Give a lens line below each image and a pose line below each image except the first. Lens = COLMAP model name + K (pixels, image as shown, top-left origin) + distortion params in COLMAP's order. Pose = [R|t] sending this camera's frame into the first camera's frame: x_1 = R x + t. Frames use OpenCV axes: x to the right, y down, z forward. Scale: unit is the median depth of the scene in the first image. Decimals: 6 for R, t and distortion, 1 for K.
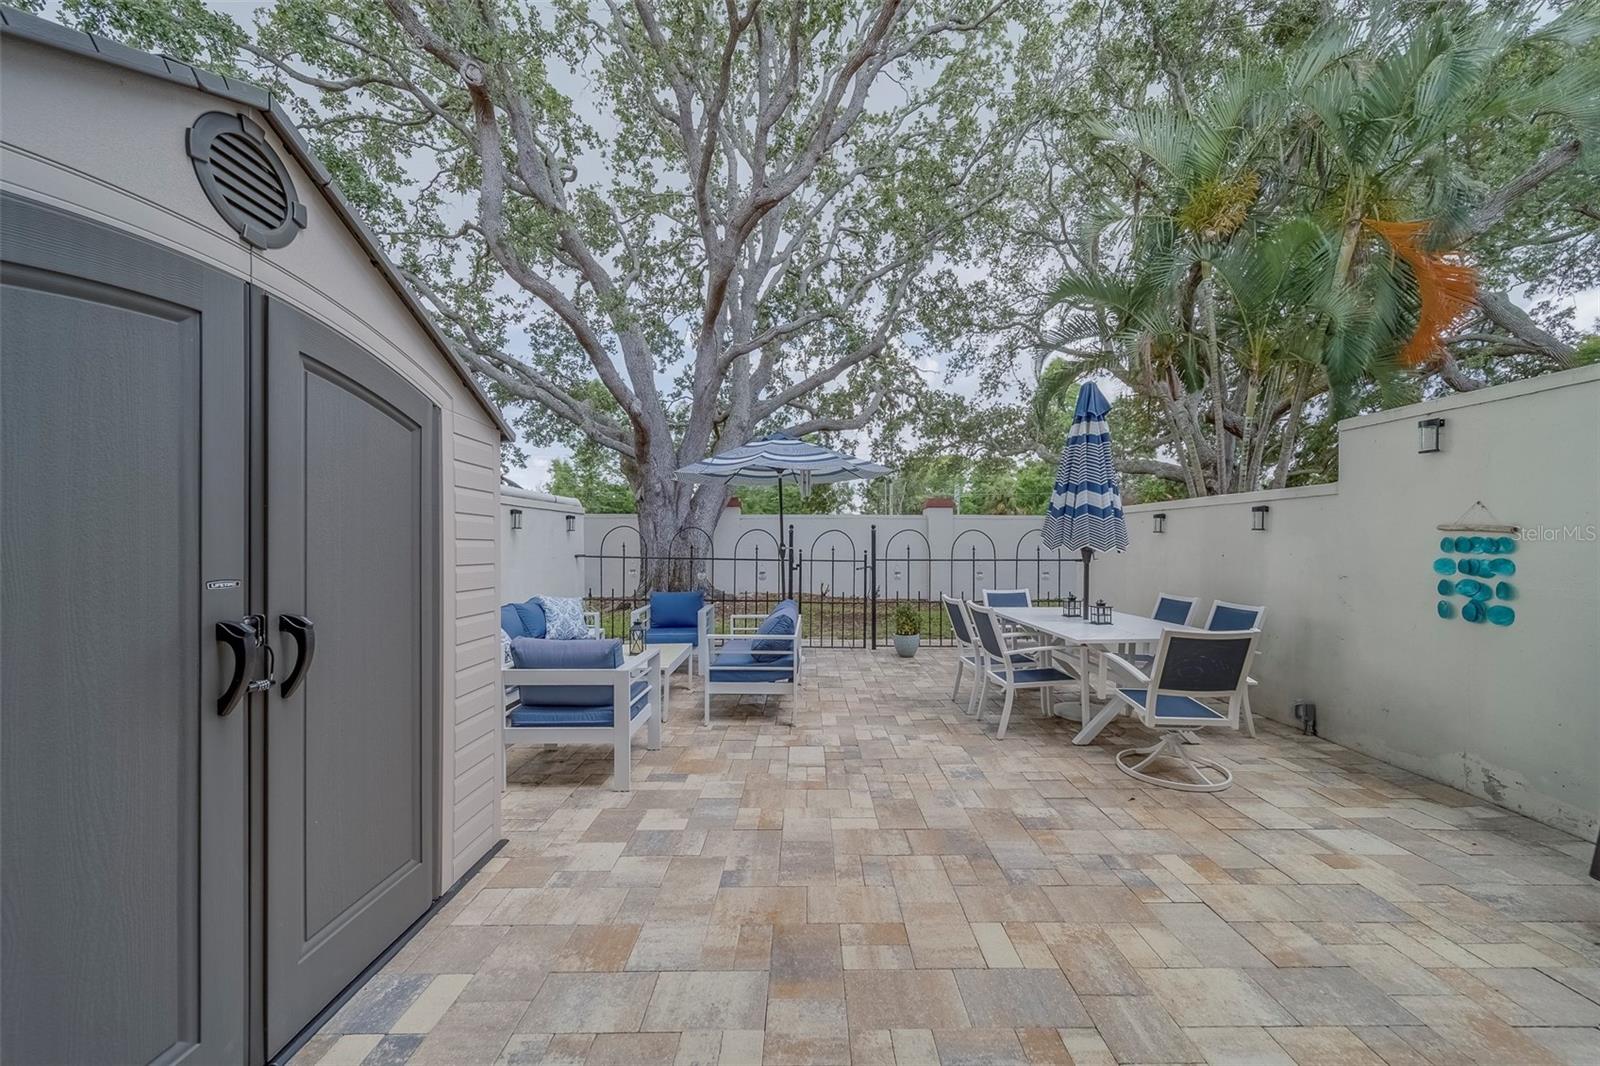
lens RADIAL K [[554.1, 0, 805.6], [0, 554.1, 541.9], [0, 0, 1]] dist [-0.000334, -0.000035]
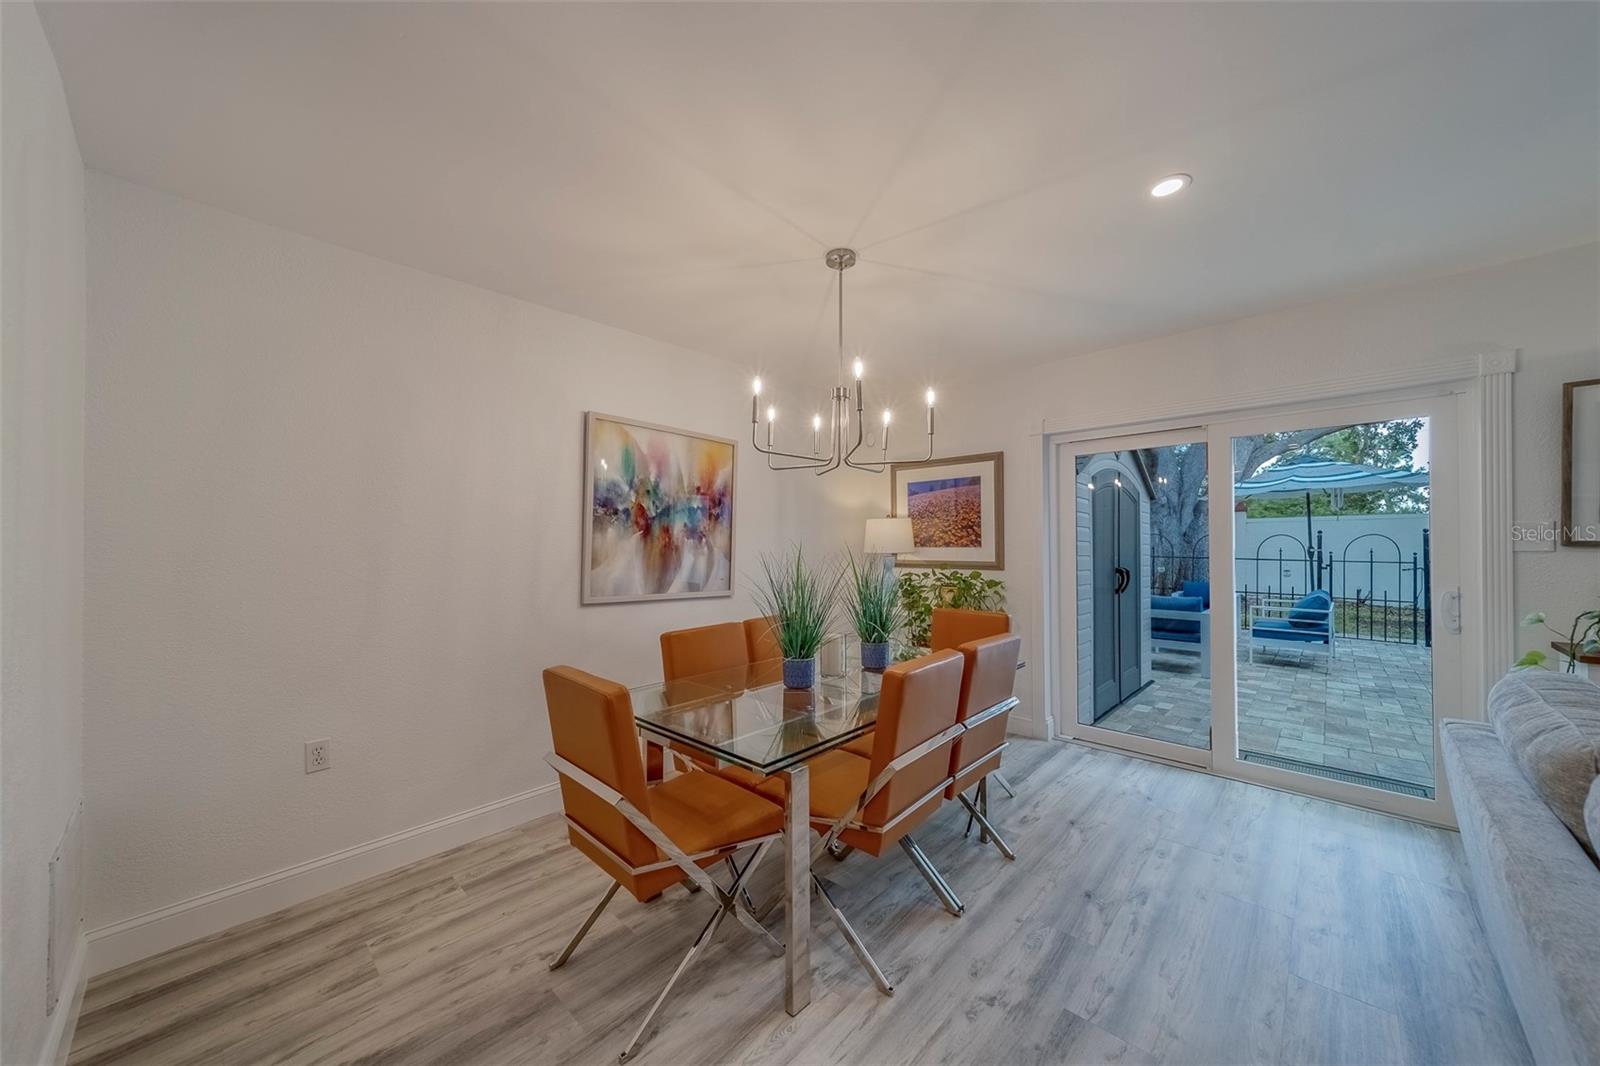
lens RADIAL K [[554.1, 0, 805.6], [0, 554.1, 541.9], [0, 0, 1]] dist [-0.000334, -0.000035]
pose [[0.727044, -0.006502, -0.686560, -0.012479], [0.001291, 0.999966, -0.008103, 0.001382], [0.686590, 0.005005, 0.727028, -0.595310]]
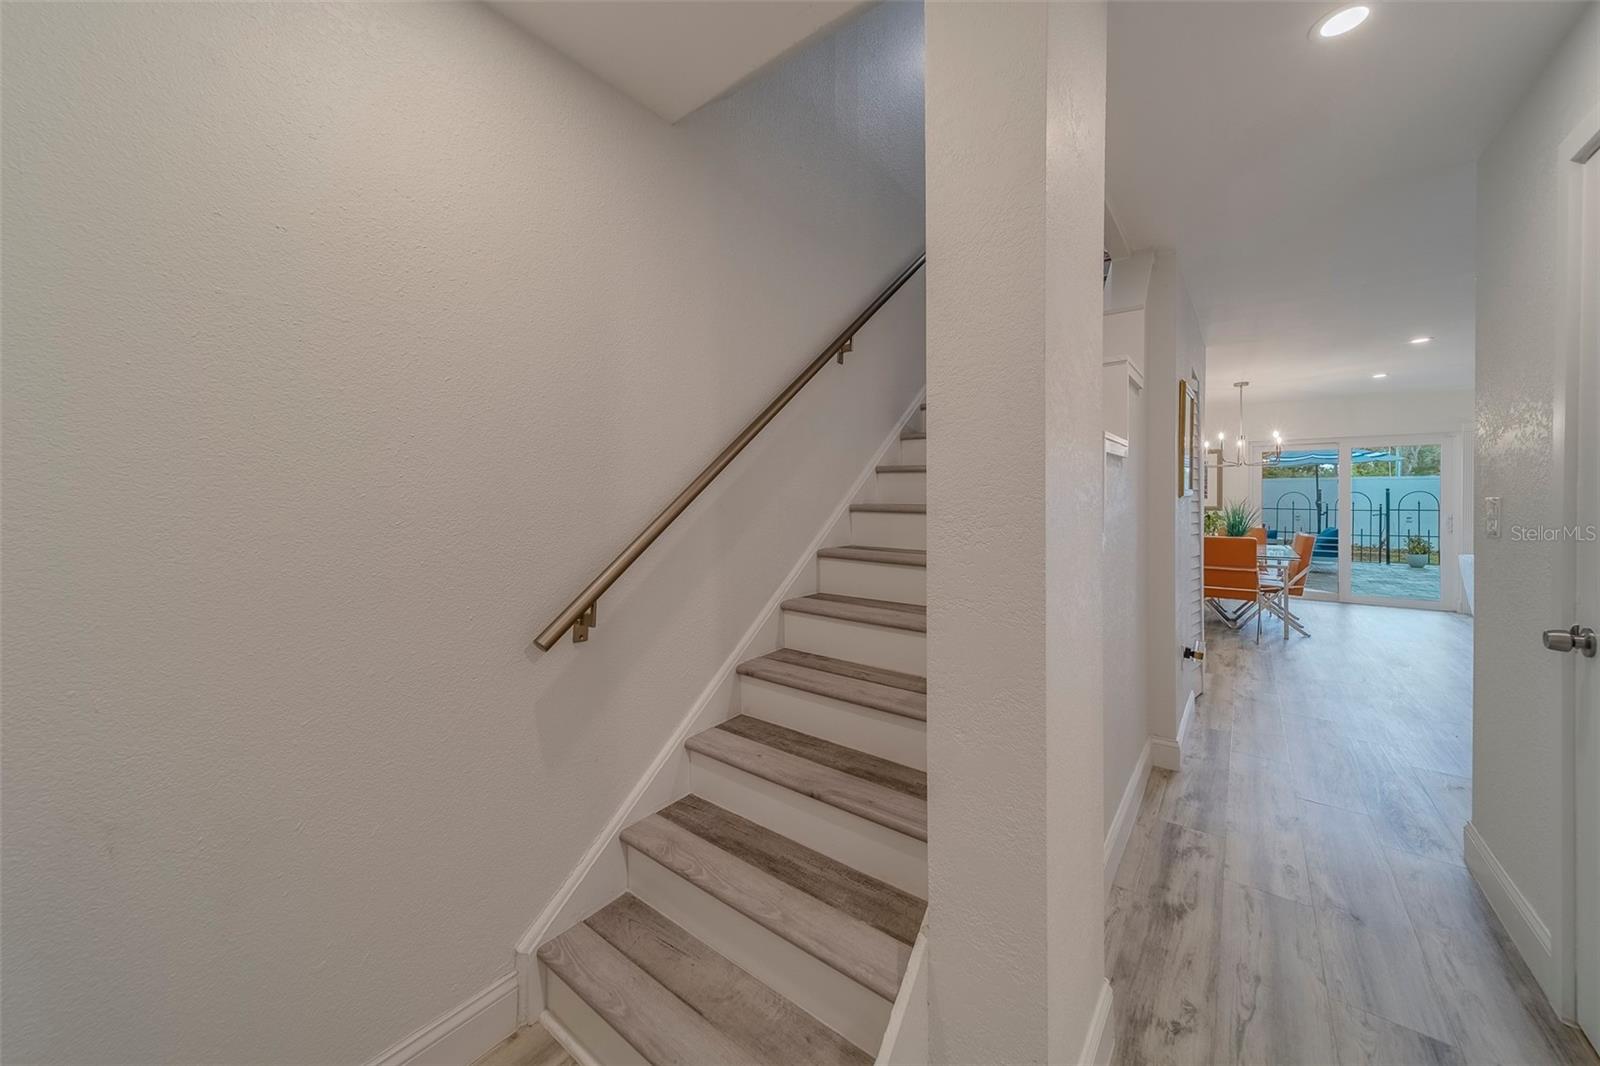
lens RADIAL K [[561.3, 0, 798.9], [0, 561.3, 504.5], [0, 0, 1]] dist [0.001327, 0.000230]
pose [[0.786754, -0.000741, -0.617266, -0.229435], [0.002641, 0.999994, 0.002166, 0.009164], [0.617261, -0.003335, 0.786751, -1.433511]]
